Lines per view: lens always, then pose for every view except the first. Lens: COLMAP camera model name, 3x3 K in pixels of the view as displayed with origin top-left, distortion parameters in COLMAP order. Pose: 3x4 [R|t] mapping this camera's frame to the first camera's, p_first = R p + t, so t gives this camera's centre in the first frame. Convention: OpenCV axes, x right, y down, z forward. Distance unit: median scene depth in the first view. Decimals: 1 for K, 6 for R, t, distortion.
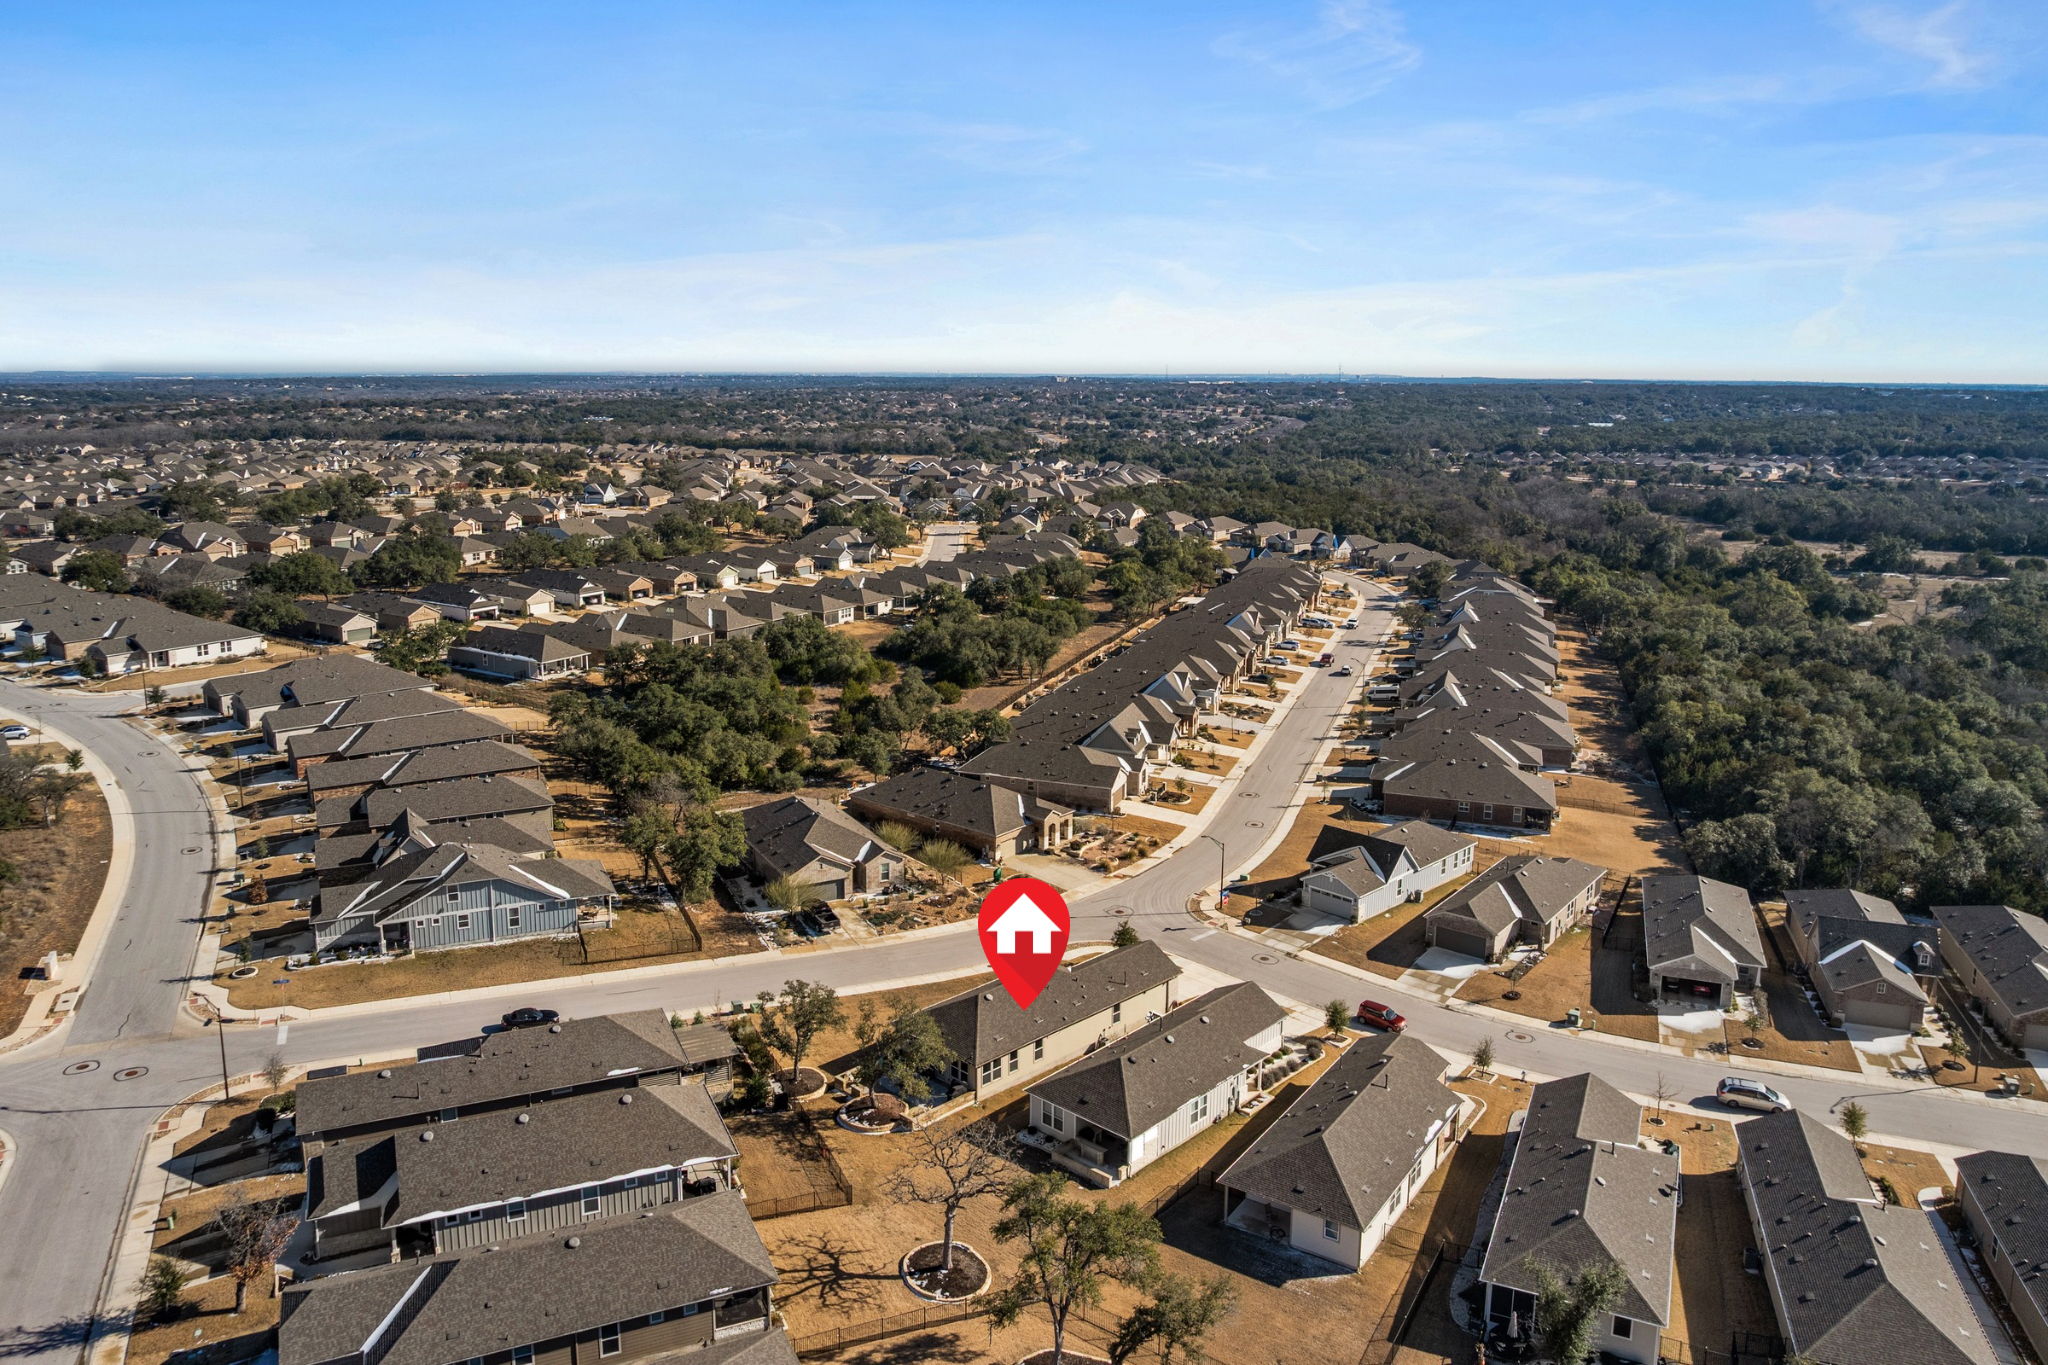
lens RADIAL K [[1464.8, 0, 1024.0], [0, 1464.8, 682.5], [0, 0, 1]] dist [-0.018331, -0.033585]
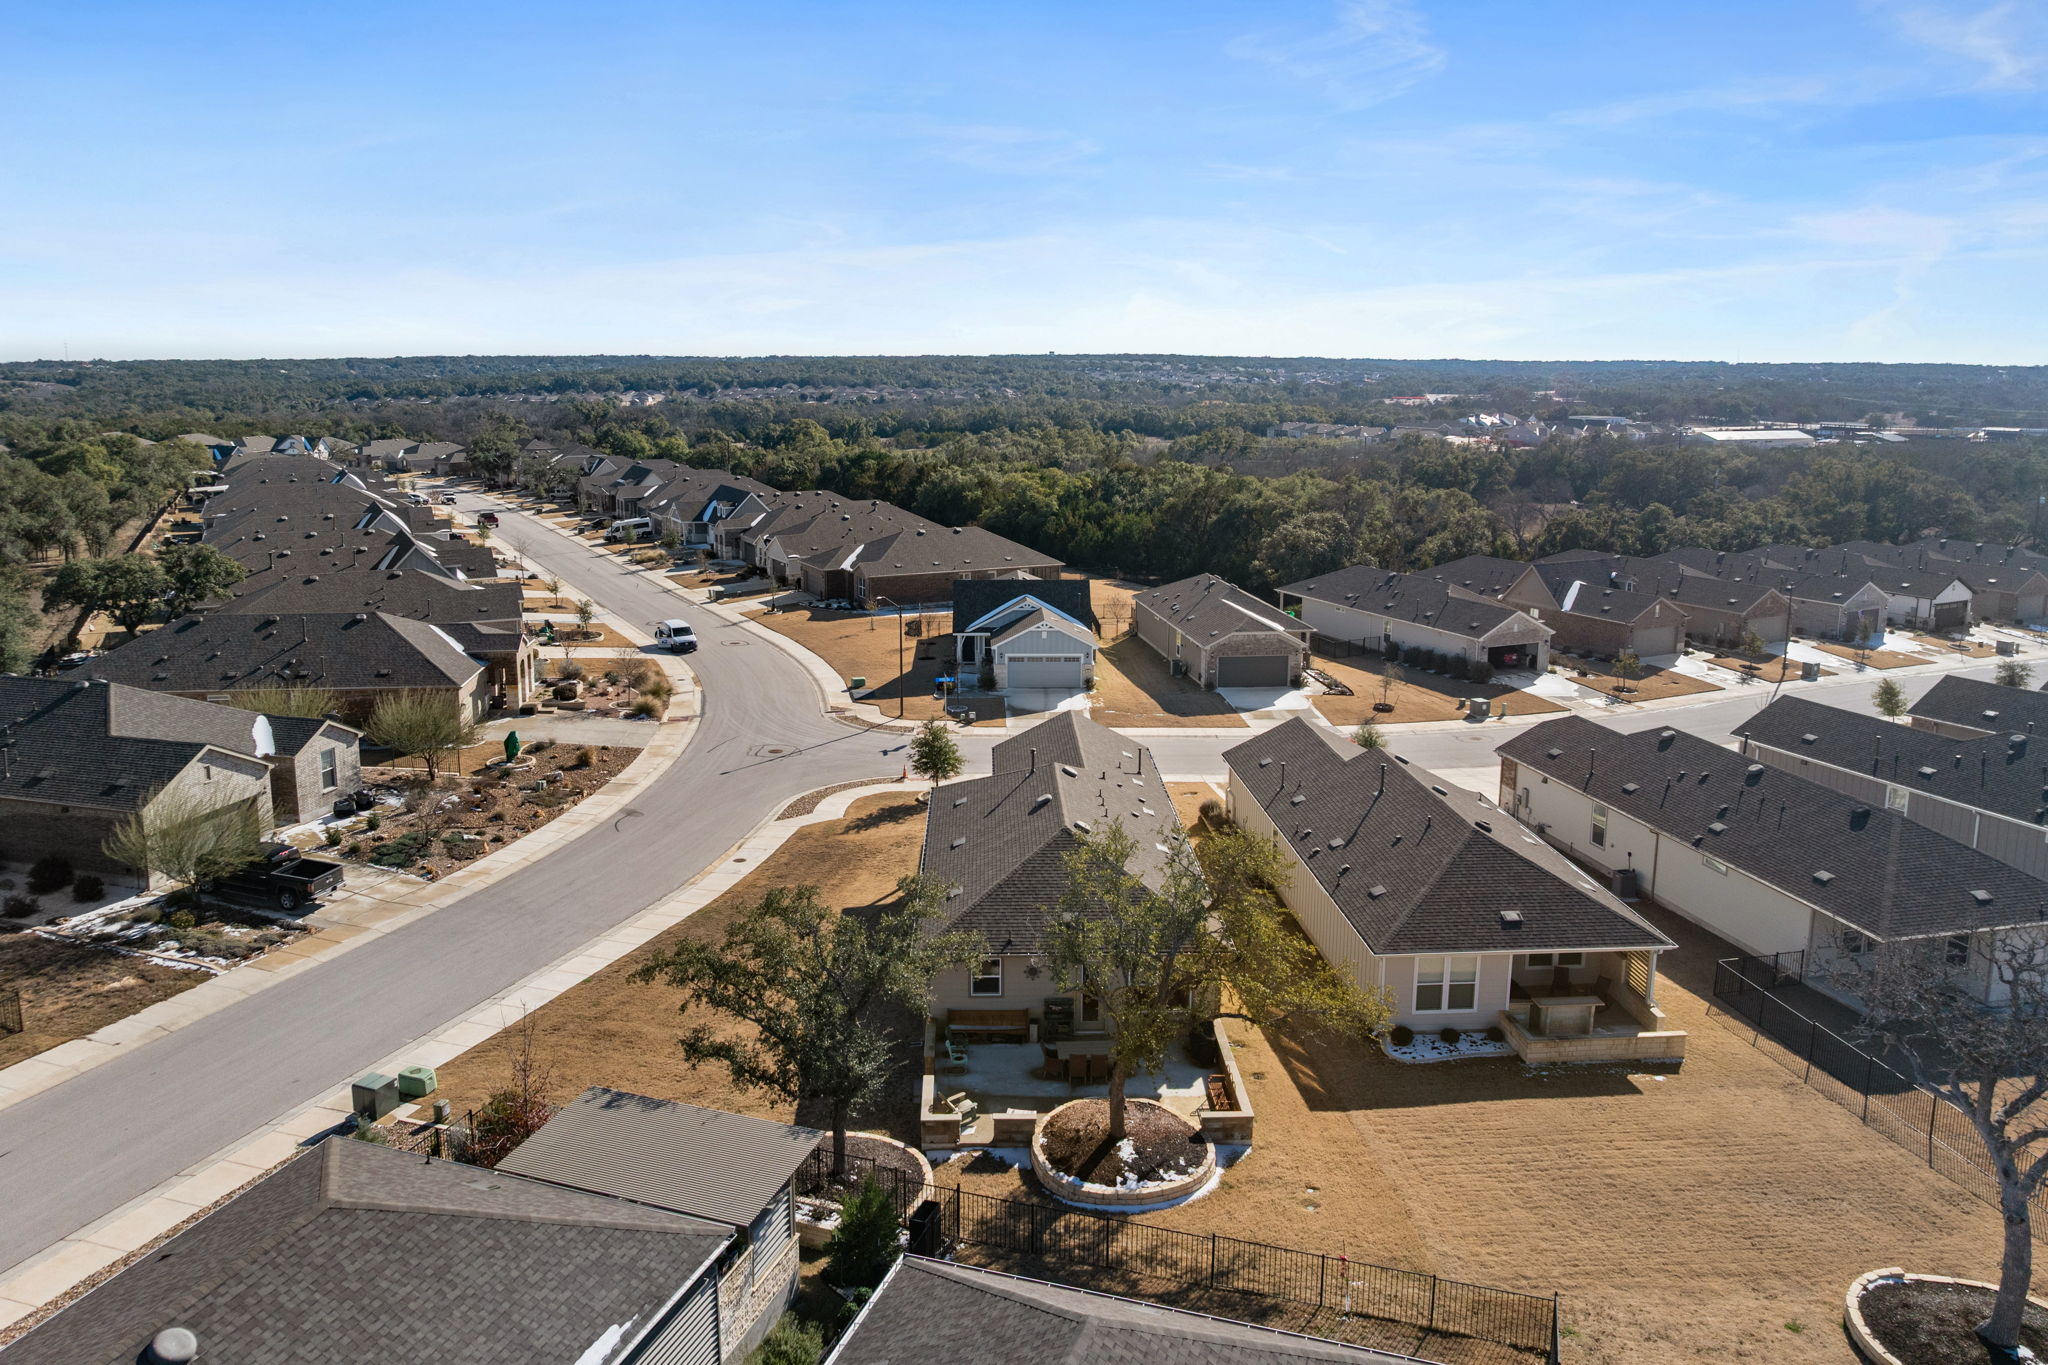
lens RADIAL K [[1433.4, 0, 1024.0], [0, 1433.4, 682.5], [0, 0, 1]] dist [-0.031301, -0.005700]
pose [[0.680286, -0.160088, 0.715250, -0.270030], [0.158958, 0.984854, 0.069244, 0.112308], [-0.715502, 0.066589, 0.695430, 0.571250]]
